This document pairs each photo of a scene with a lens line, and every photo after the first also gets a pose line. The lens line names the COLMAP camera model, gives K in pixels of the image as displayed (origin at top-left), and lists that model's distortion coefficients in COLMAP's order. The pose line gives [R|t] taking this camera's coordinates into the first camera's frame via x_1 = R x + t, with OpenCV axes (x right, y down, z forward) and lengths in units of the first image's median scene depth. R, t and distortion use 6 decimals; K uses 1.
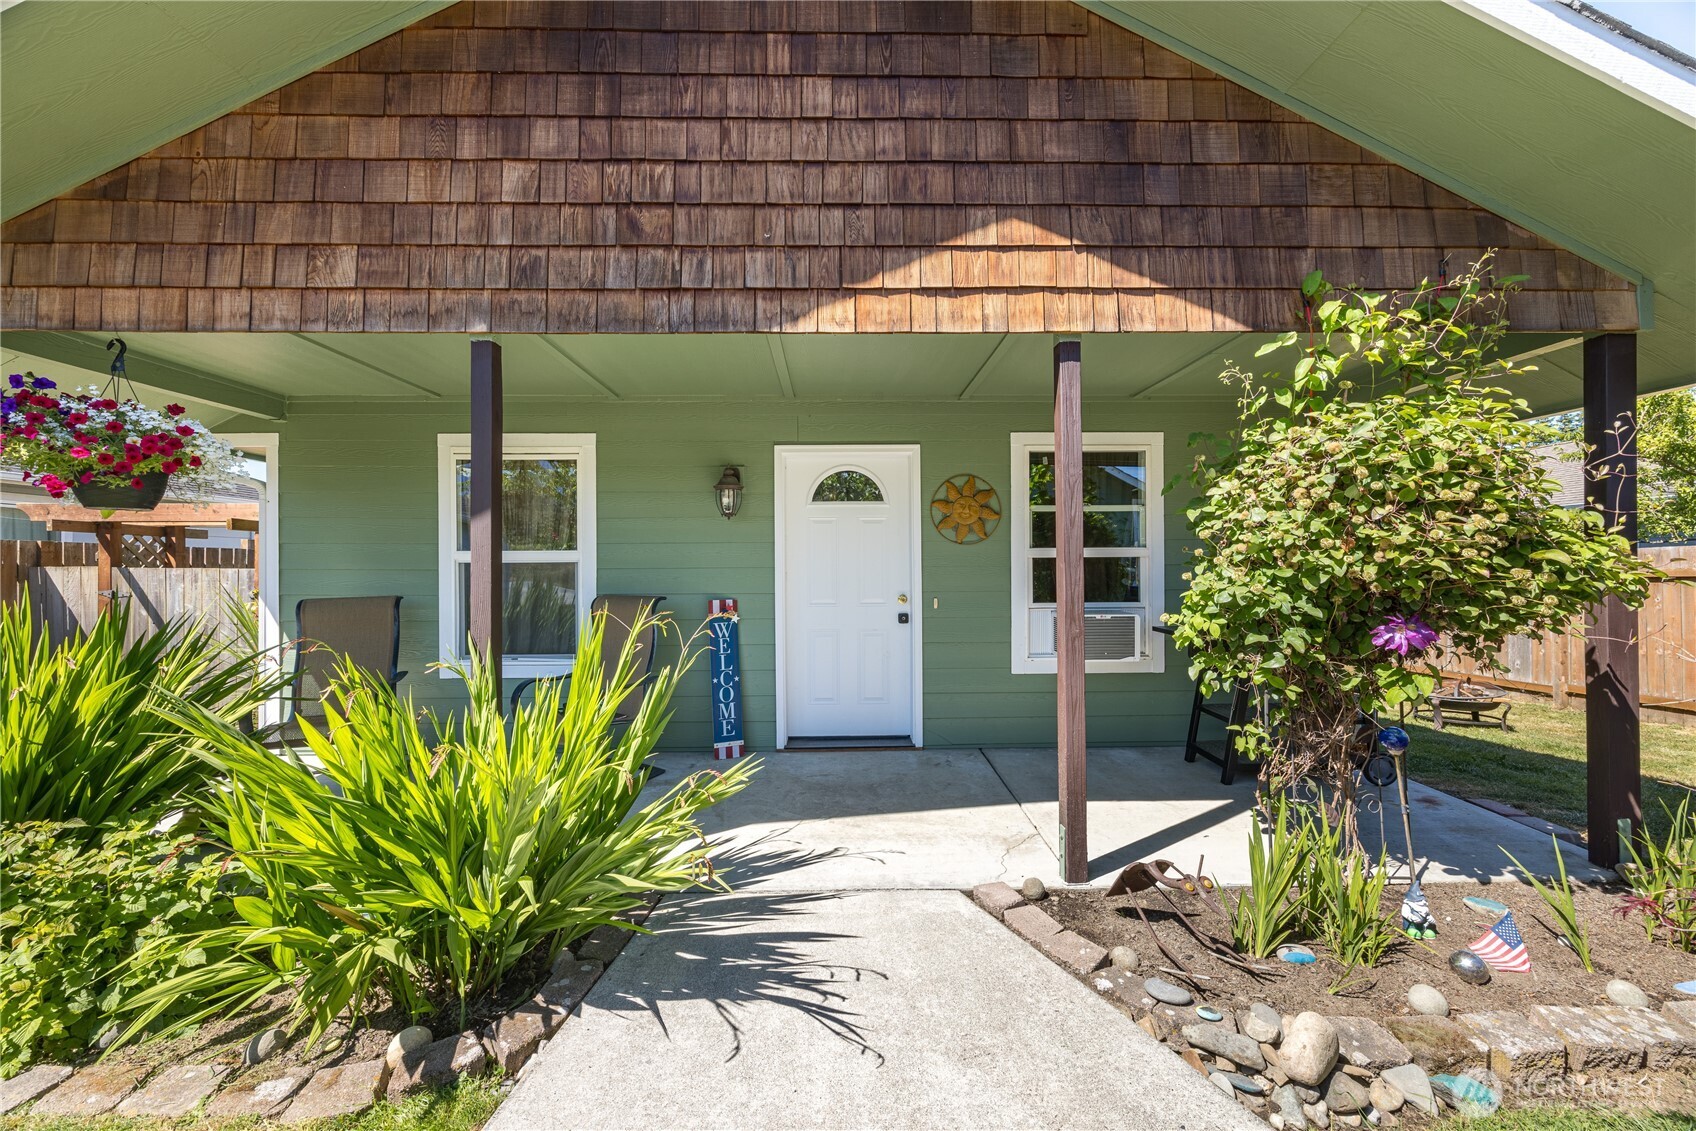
lens RADIAL K [[652.0, 0, 844.2], [0, 652.0, 563.9], [0, 0, 1]] dist [-0.000669, -0.000093]
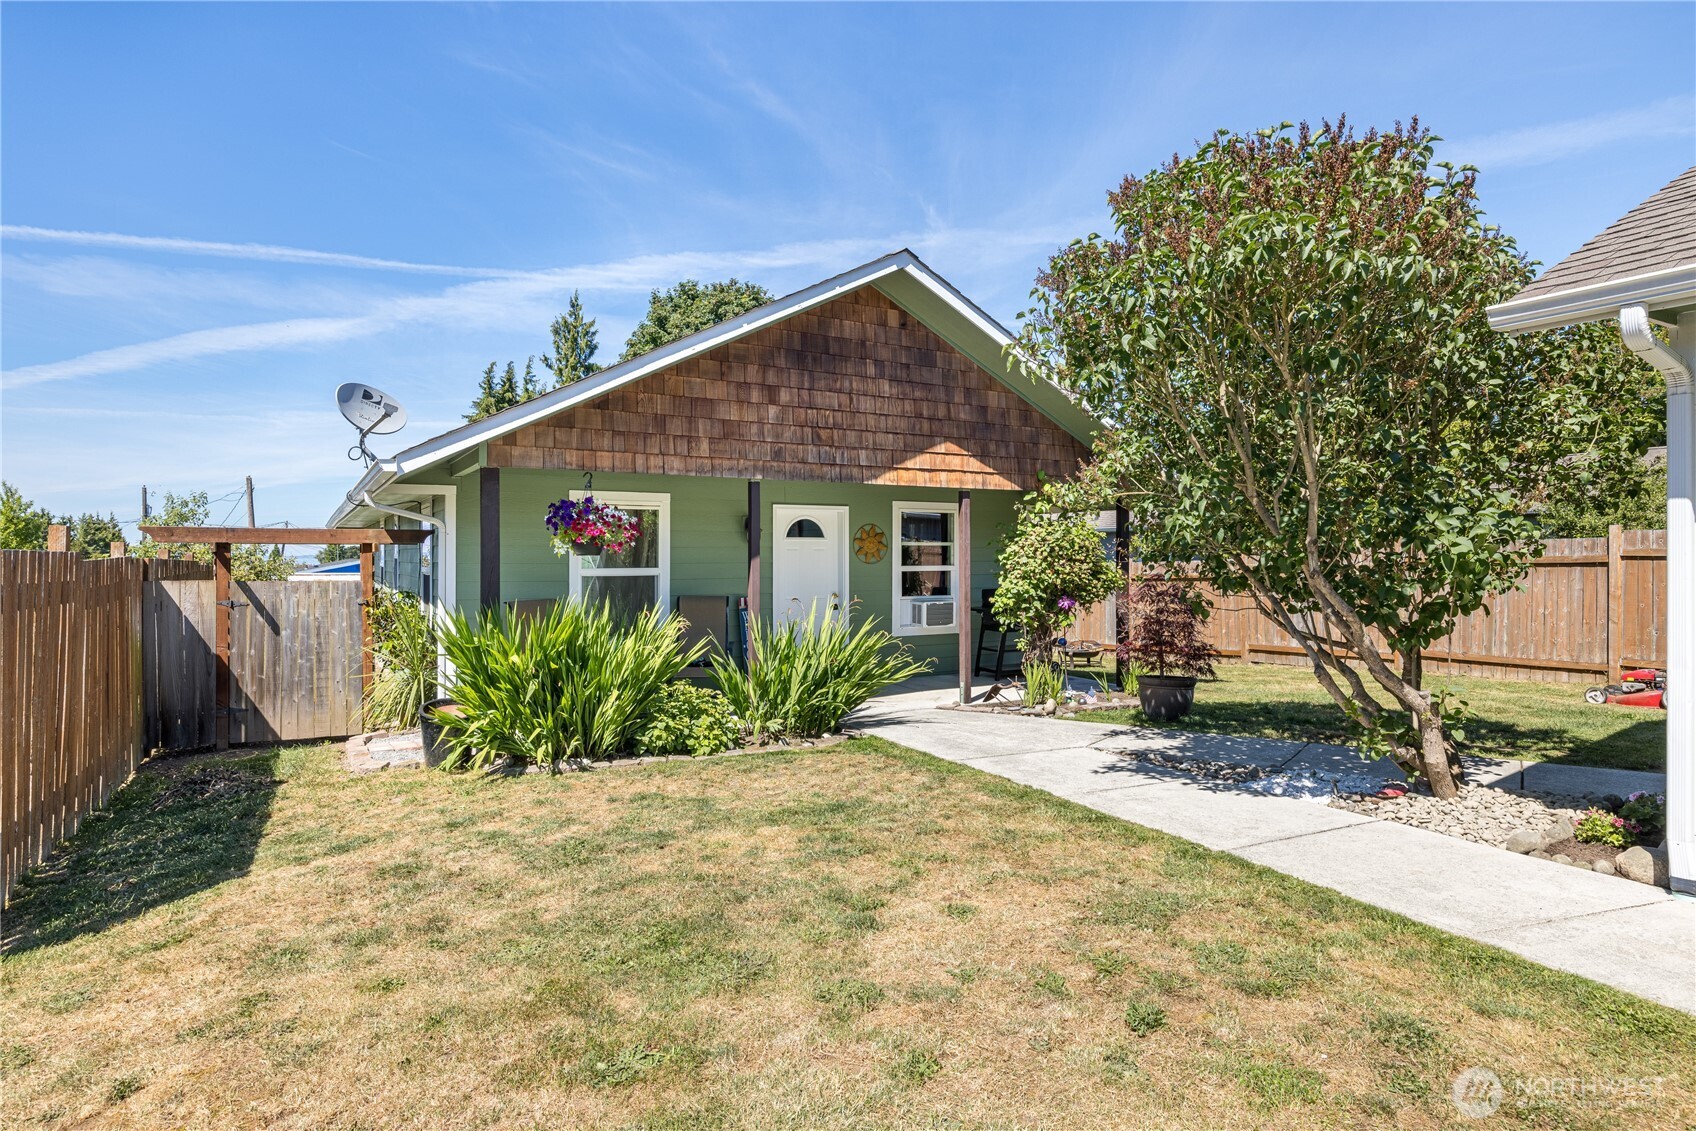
lens RADIAL K [[951.0, 0, 850.3], [0, 951.0, 557.6], [0, 0, 1]] dist [-0.004481, 0.000045]
pose [[0.869766, 0.002655, 0.493458, -1.890786], [-0.004862, 0.999983, 0.003190, -0.092009], [-0.493441, -0.005173, 0.869764, -2.016486]]
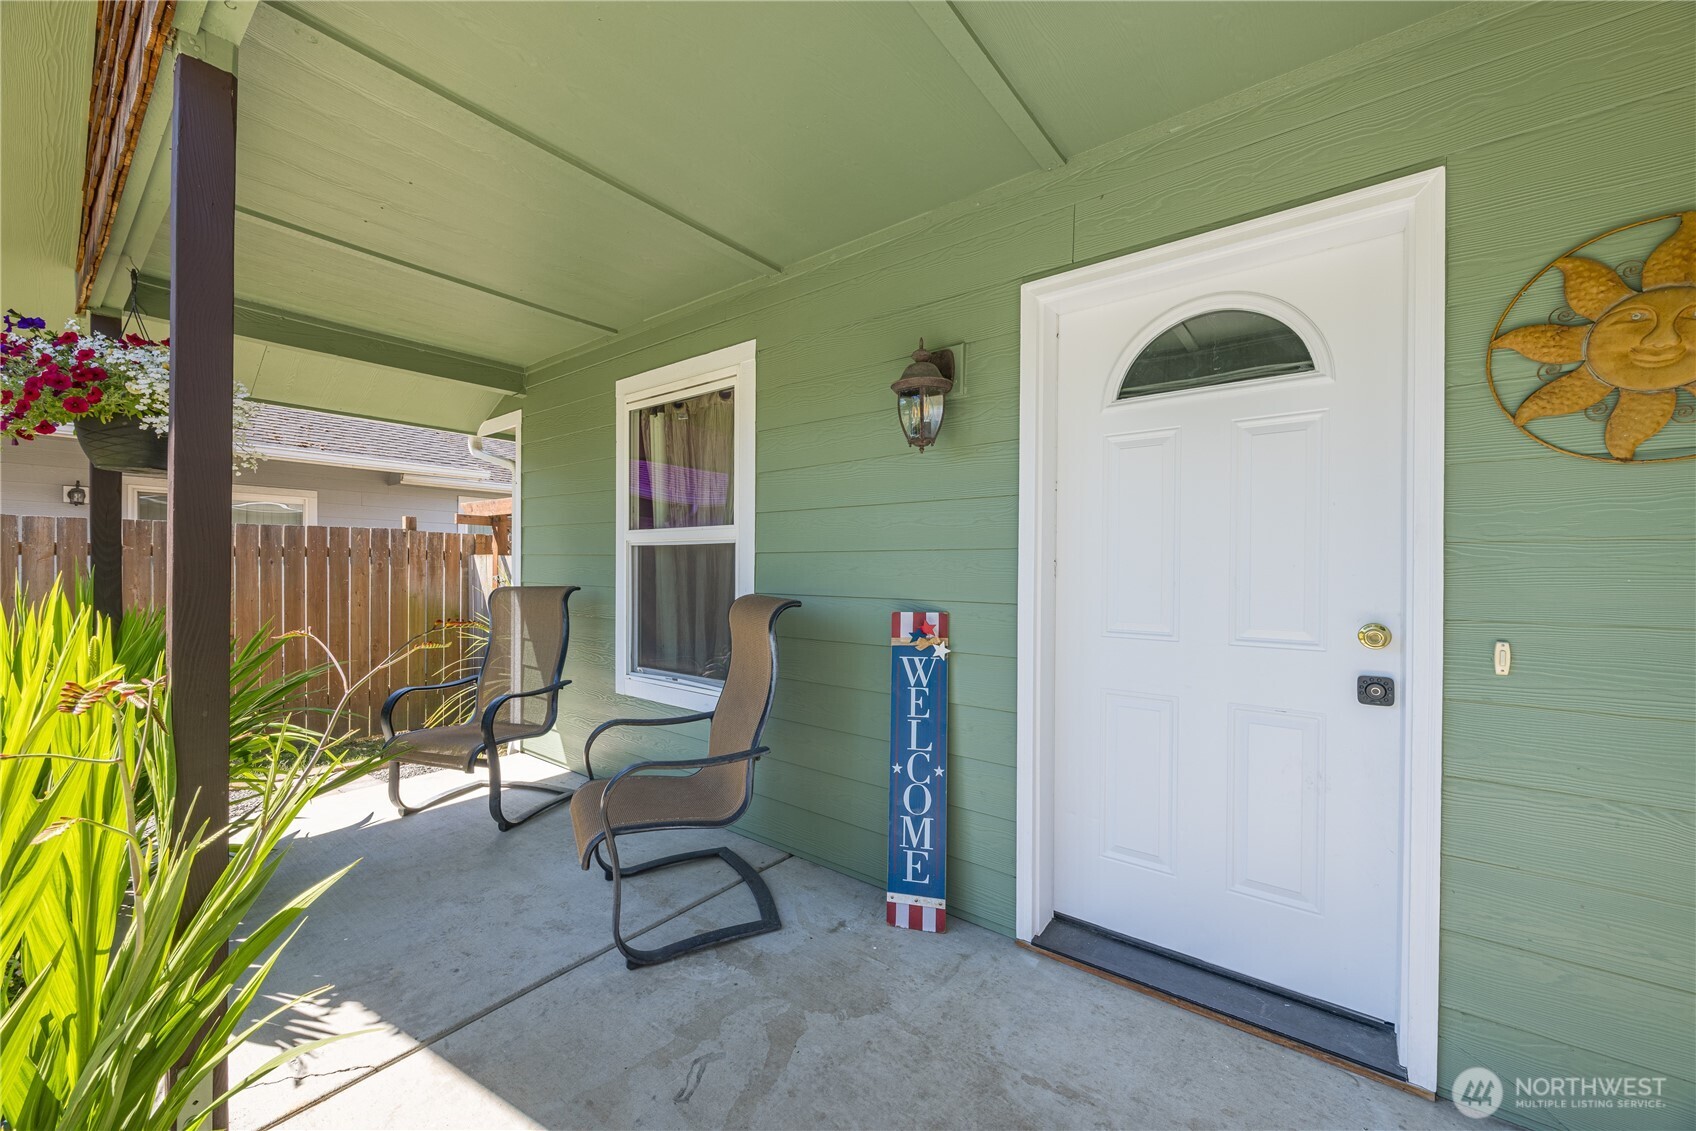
lens RADIAL K [[652.0, 0, 854.9], [0, 652.0, 574.0], [0, 0, 1]] dist [-0.000669, -0.000093]
pose [[0.779626, 0.015799, -0.626047, 0.156702], [-0.003135, 0.999768, 0.021327, 0.023425], [0.626238, -0.014664, 0.779494, 0.943640]]
